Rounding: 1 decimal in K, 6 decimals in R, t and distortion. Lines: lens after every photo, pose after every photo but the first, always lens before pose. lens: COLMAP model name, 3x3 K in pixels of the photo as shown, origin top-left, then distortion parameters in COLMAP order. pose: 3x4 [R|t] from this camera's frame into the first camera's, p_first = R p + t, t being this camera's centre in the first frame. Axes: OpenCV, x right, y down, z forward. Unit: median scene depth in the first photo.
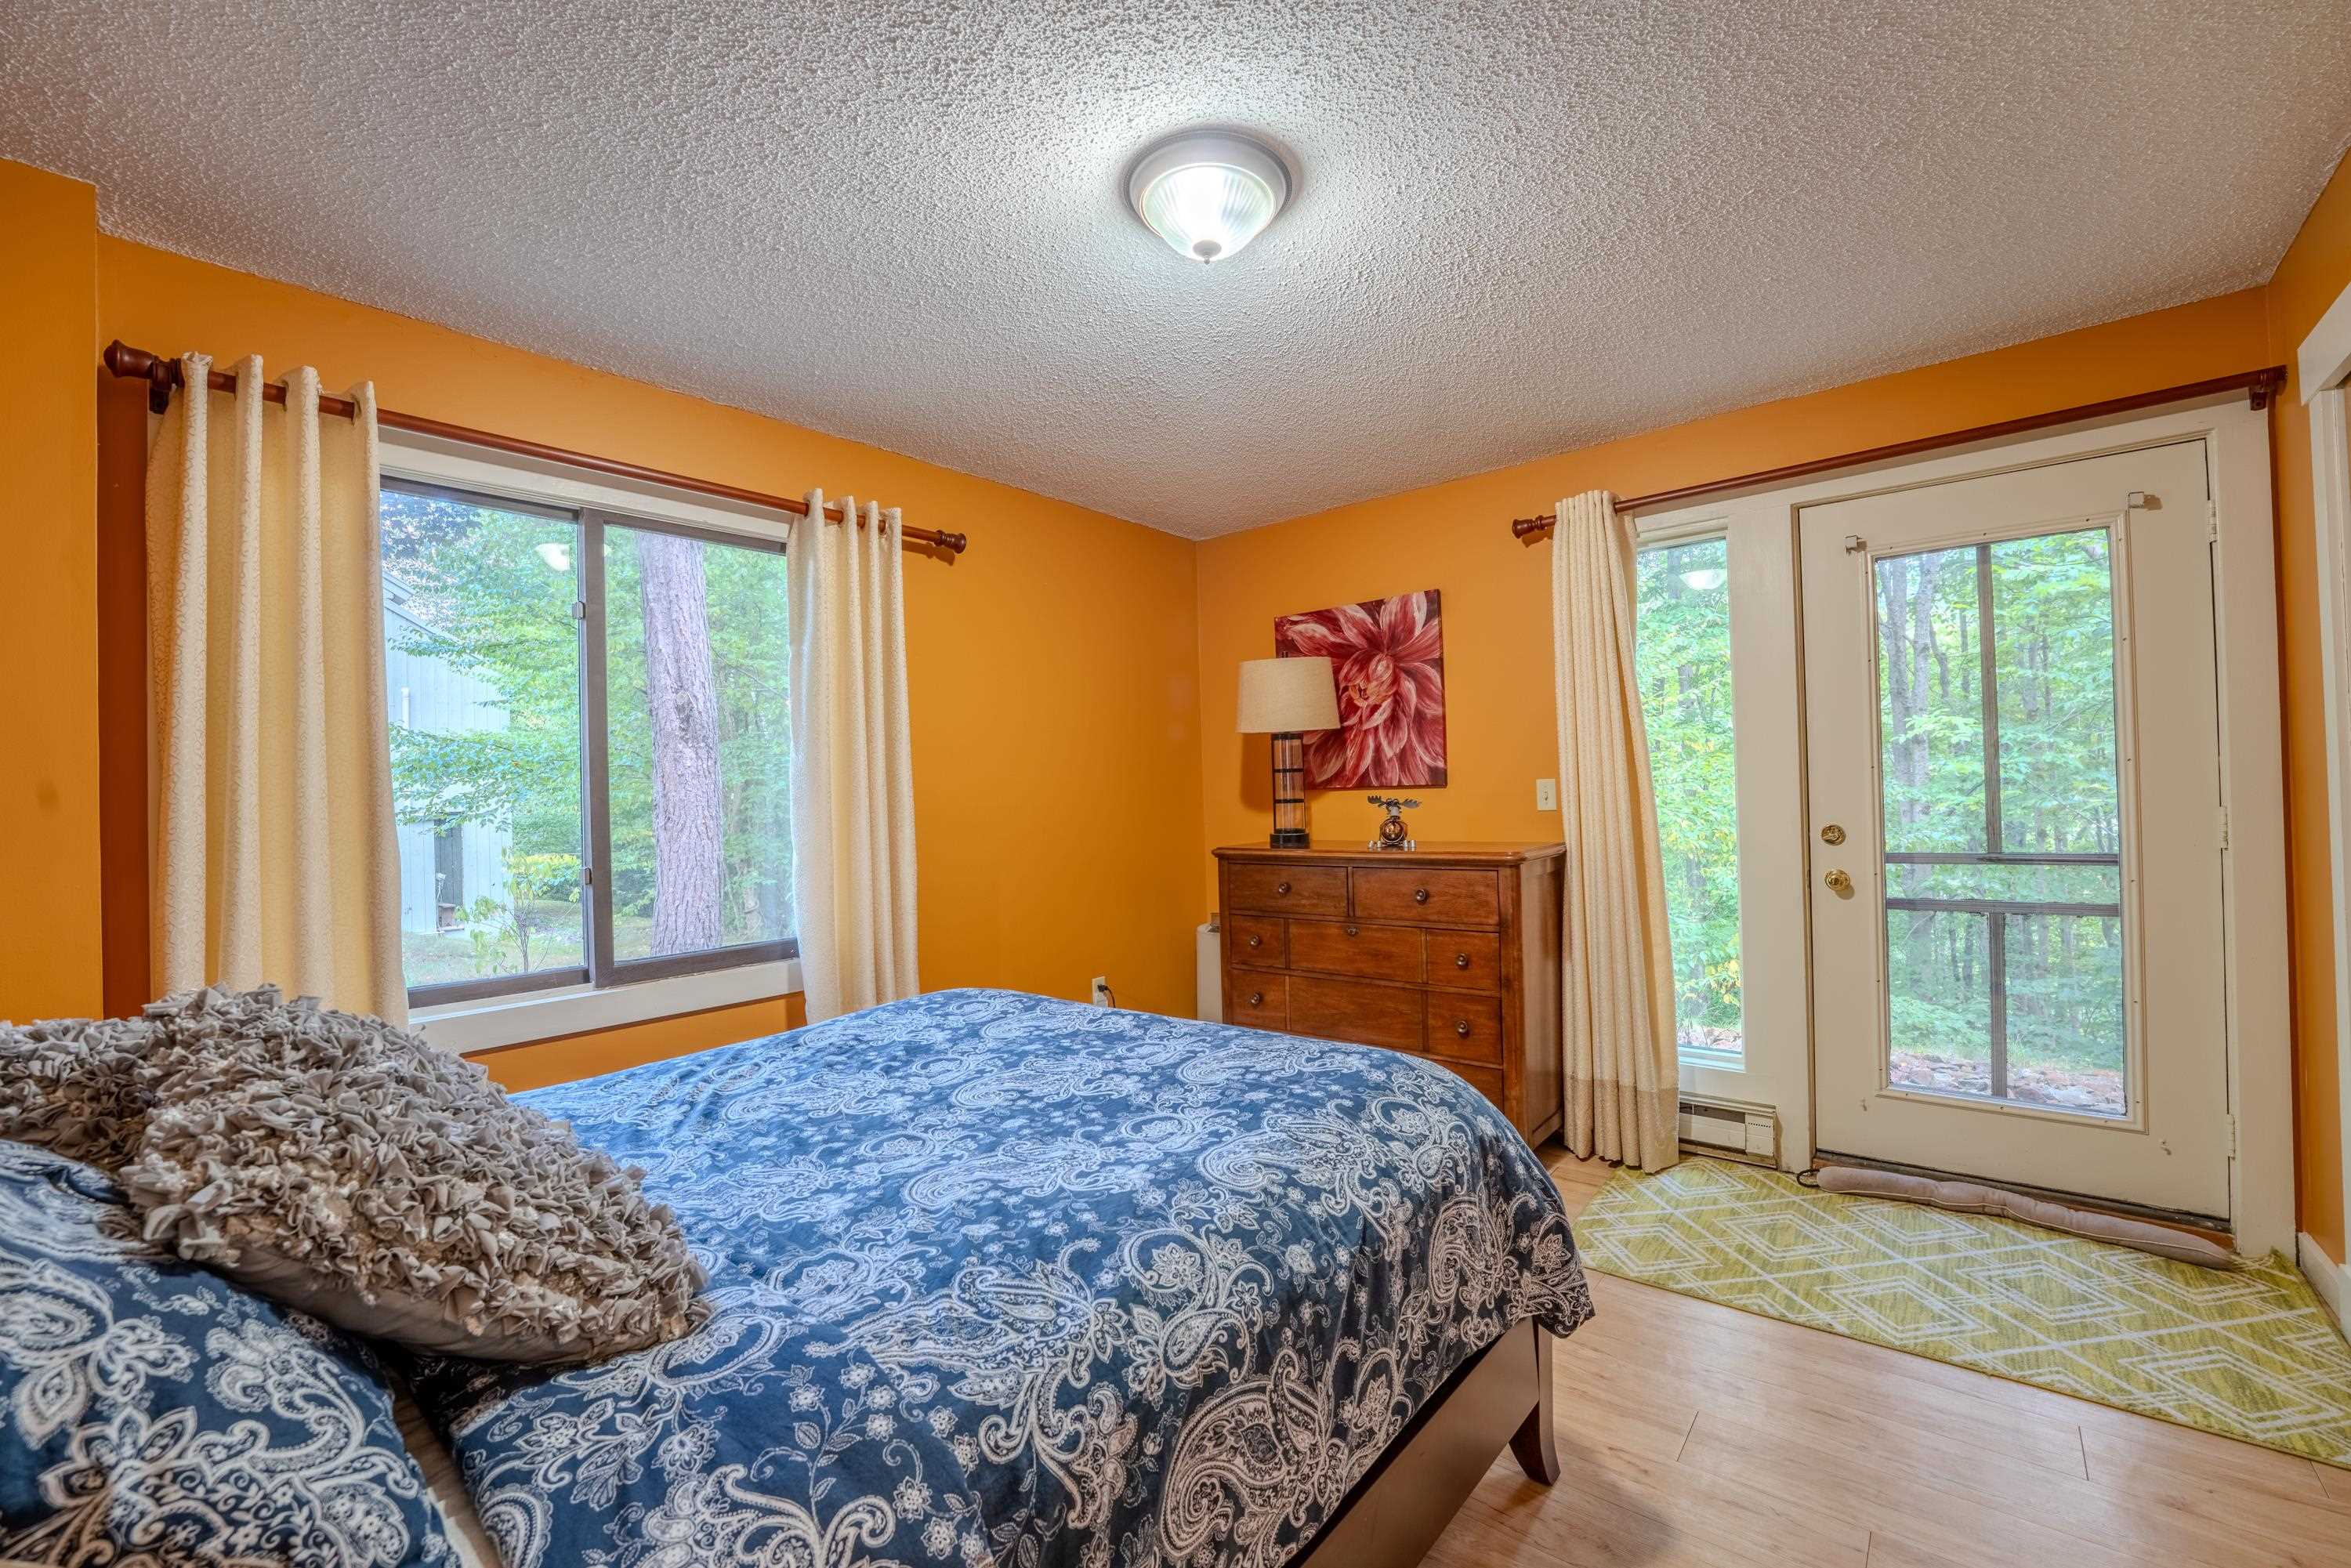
lens RADIAL K [[953.1, 0, 1176.7], [0, 953.1, 781.1], [0, 0, 1]] dist [-0.033616, 0.008175]
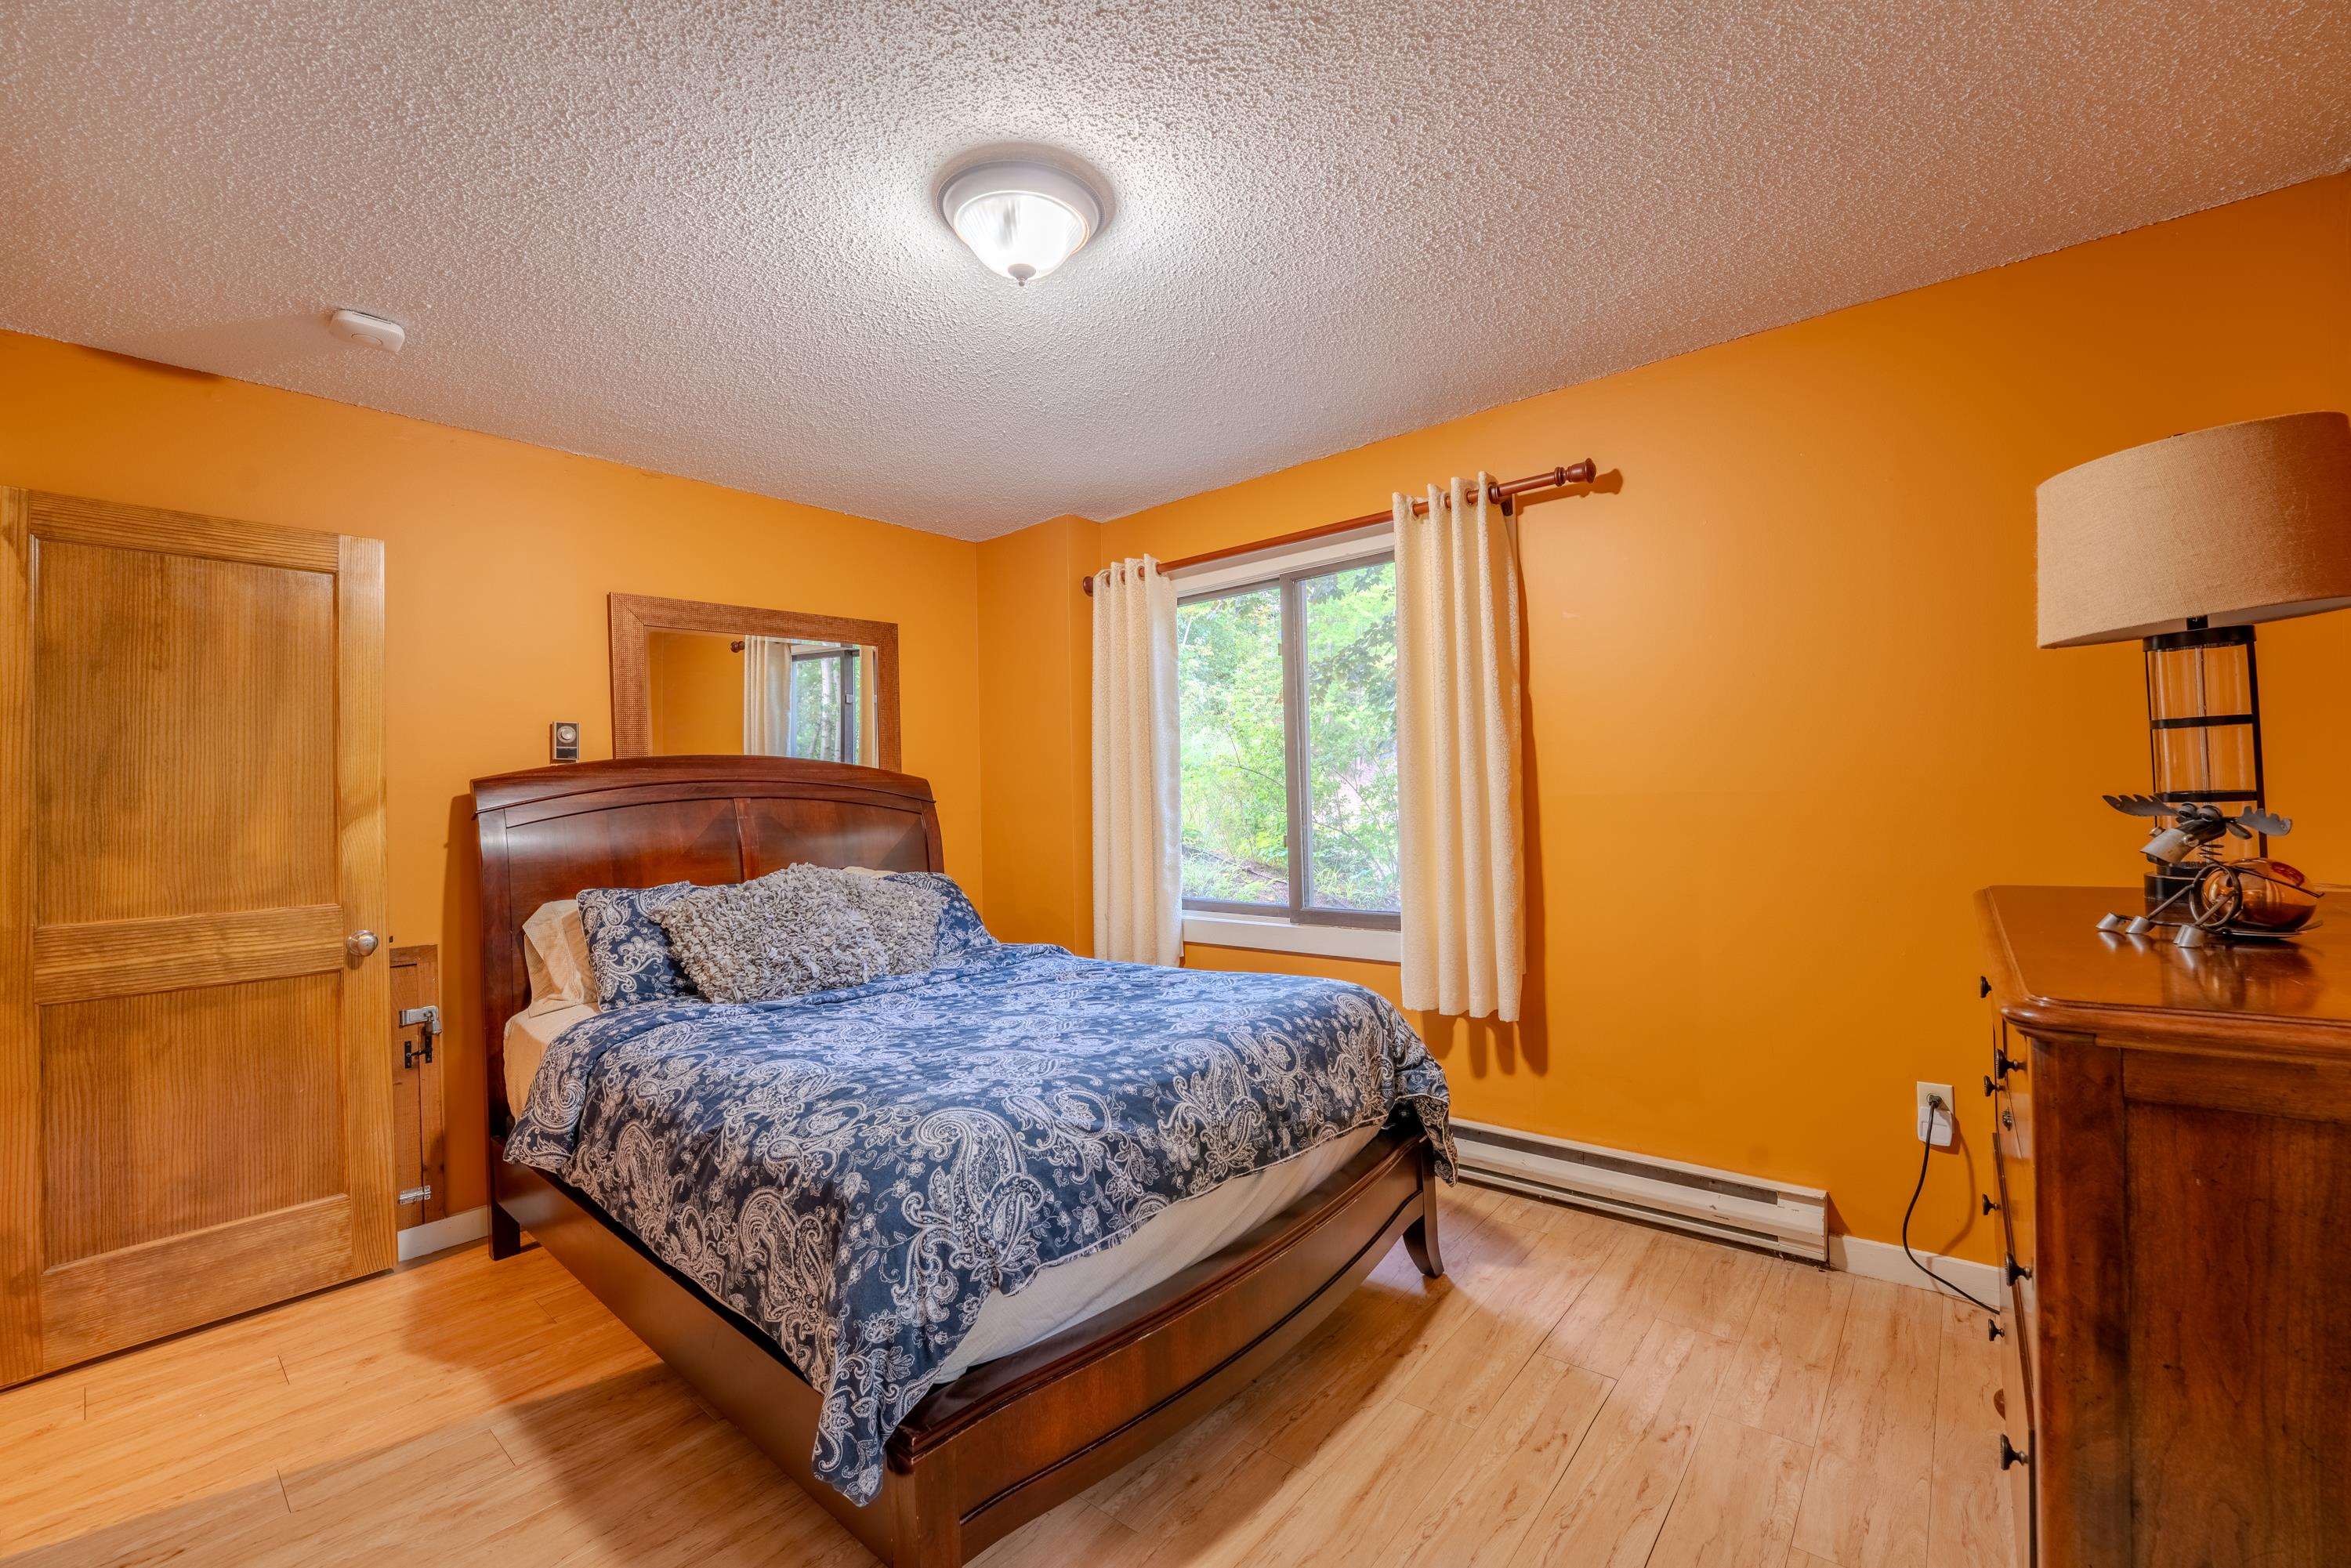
lens RADIAL K [[951.3, 0, 1169.9], [0, 951.3, 784.2], [0, 0, 1]] dist [-0.029393, 0.003243]
pose [[-0.021480, 0.010932, -0.999710, 0.941236], [0.027414, 0.999571, 0.010342, -0.000546], [0.999393, -0.027184, -0.021770, 1.038798]]
